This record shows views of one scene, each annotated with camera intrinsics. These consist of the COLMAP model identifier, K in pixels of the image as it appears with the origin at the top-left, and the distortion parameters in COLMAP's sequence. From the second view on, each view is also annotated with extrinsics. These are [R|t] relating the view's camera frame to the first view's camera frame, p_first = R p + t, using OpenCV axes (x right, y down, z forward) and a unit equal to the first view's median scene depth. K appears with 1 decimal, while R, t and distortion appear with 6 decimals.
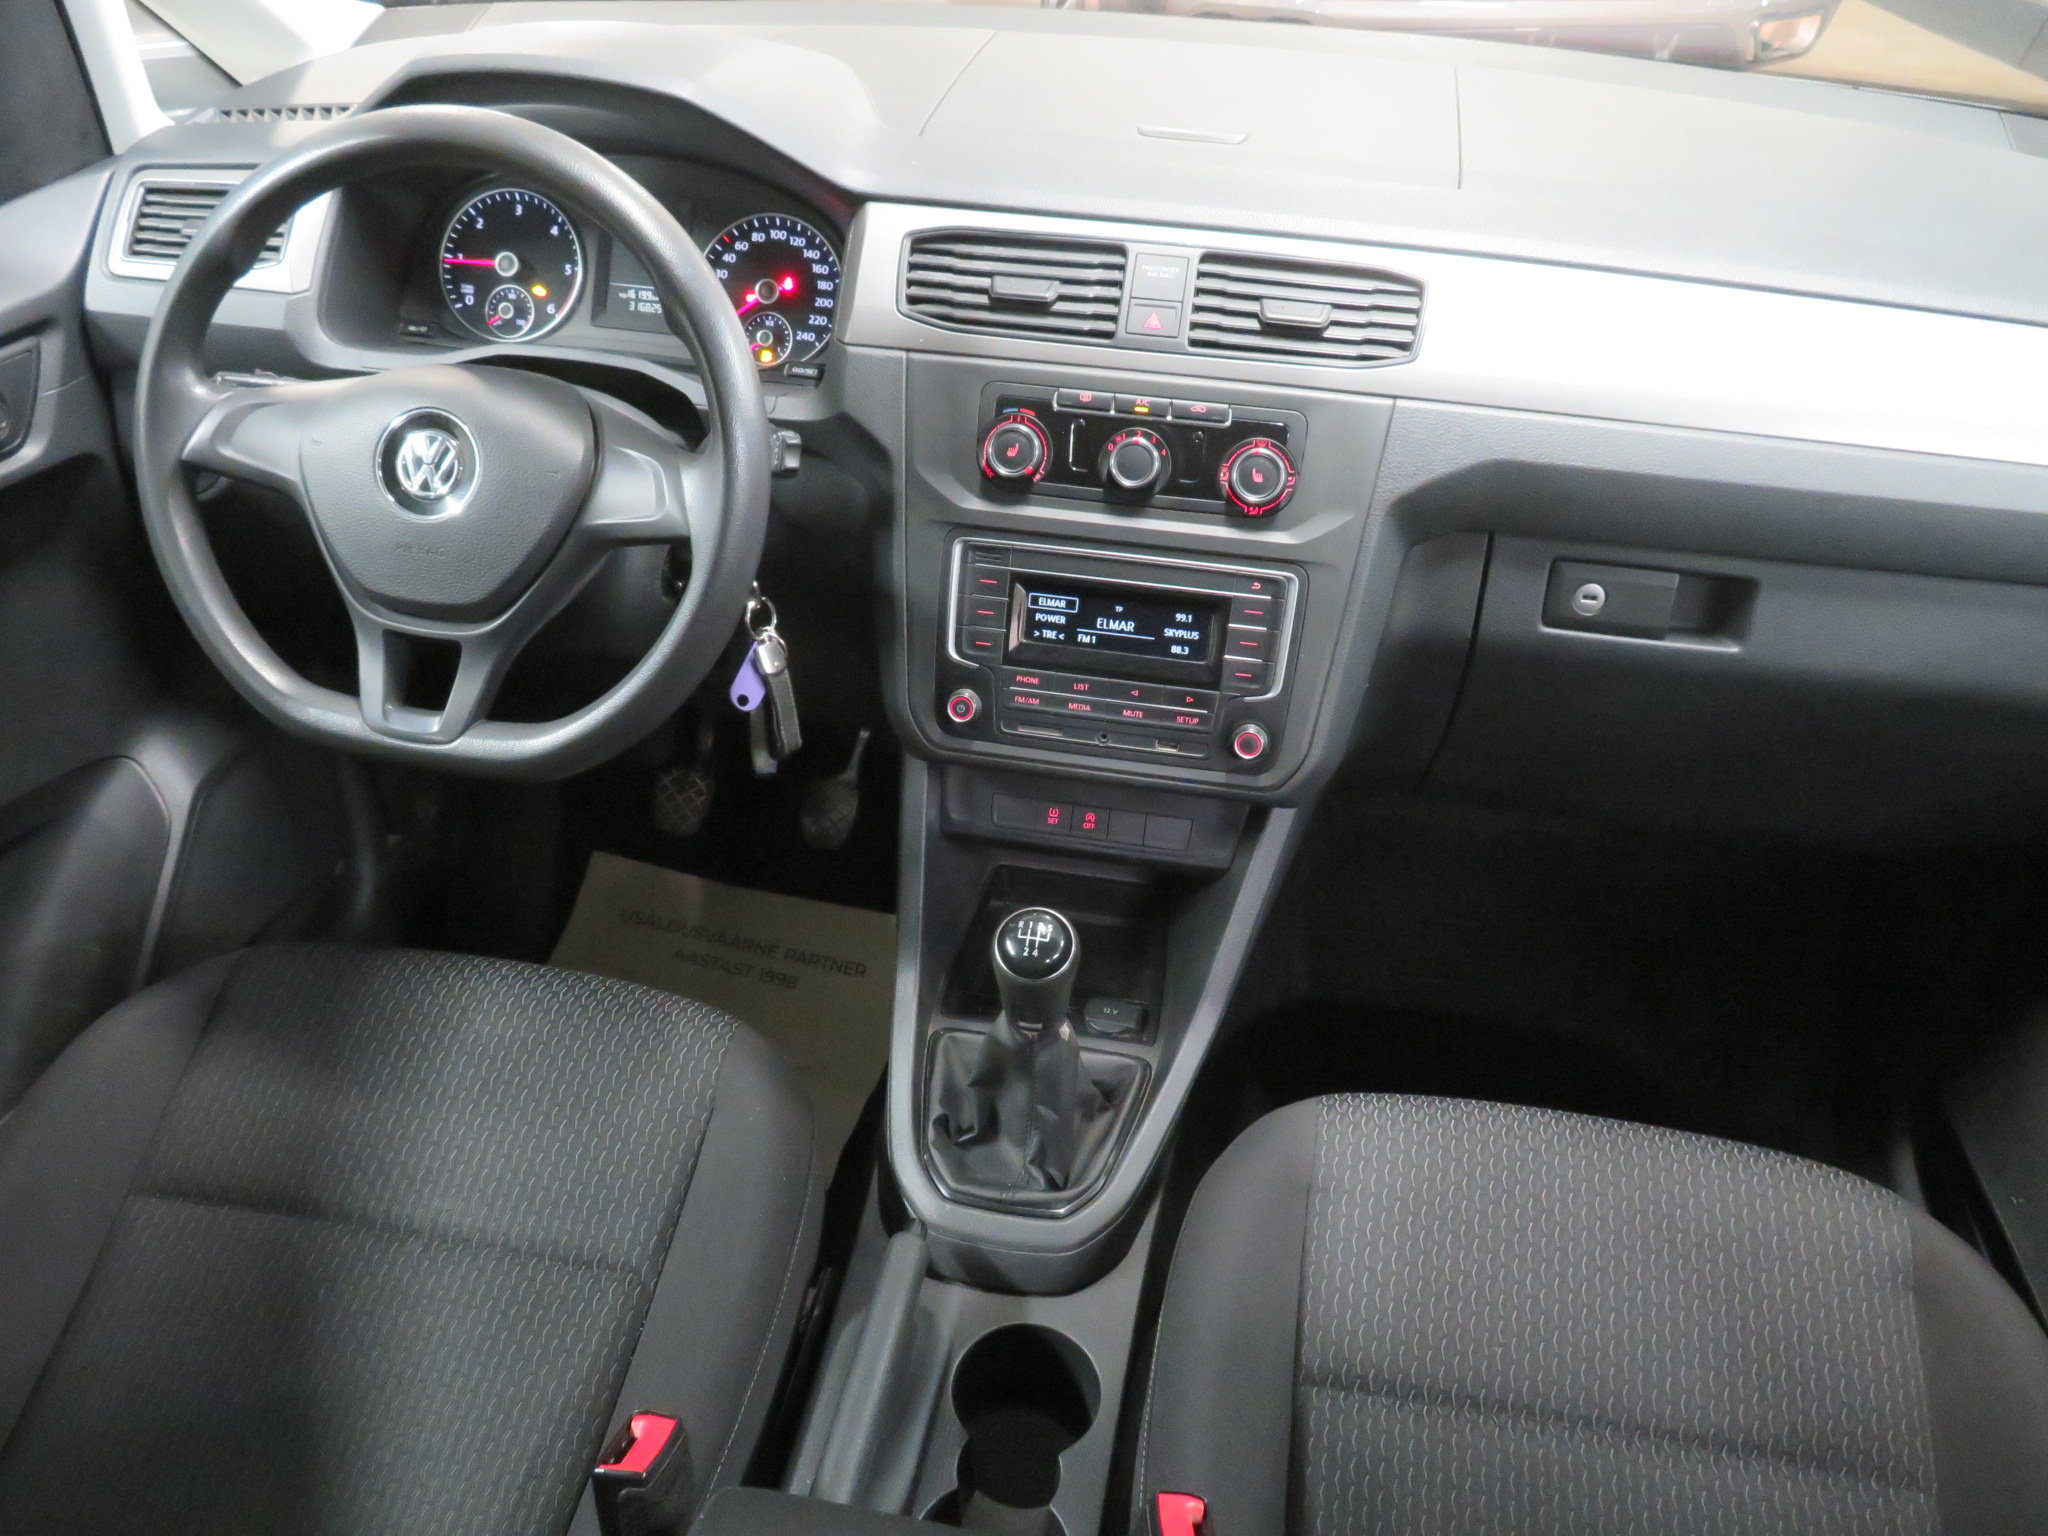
lens RADIAL K [[1689.5, 0, 1024.0], [0, 1689.5, 768.0], [0, 0, 1]] dist [0.002061, 0.000421]
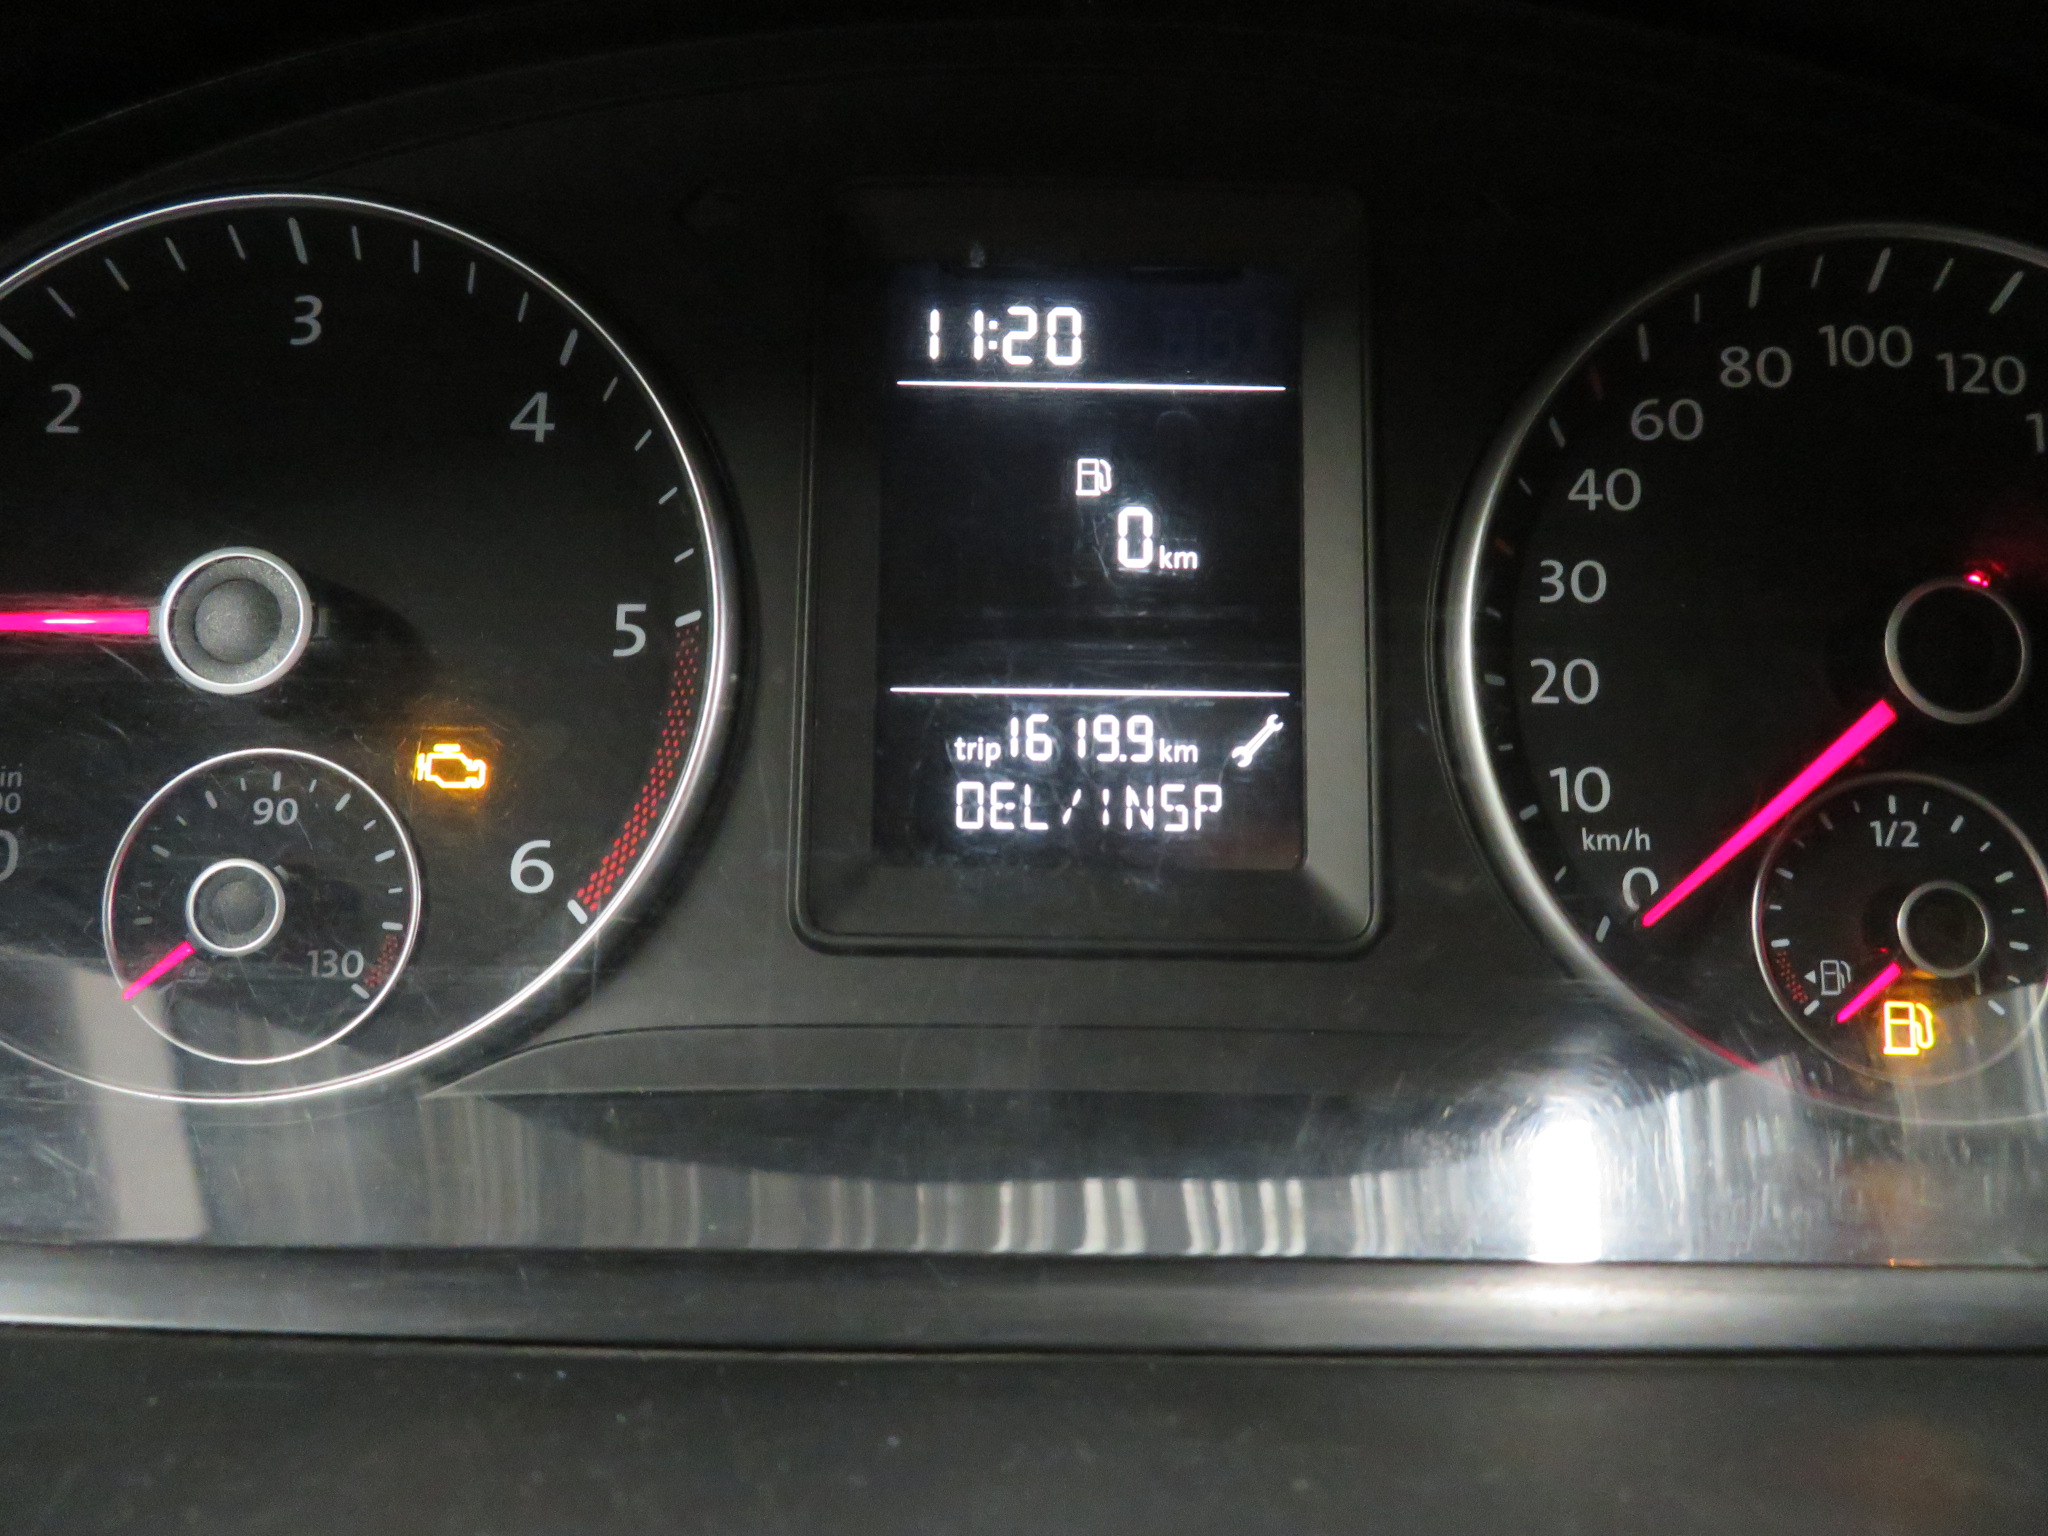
lens RADIAL K [[1457.2, 0, 1024.0], [0, 1457.2, 768.0], [0, 0, 1]] dist [-0.002936, -0.000802]
pose [[0.983912, -0.087851, 0.155560, -0.257163], [0.119044, 0.971660, -0.204219, -0.249821], [-0.133211, 0.219452, 0.966486, 0.866297]]
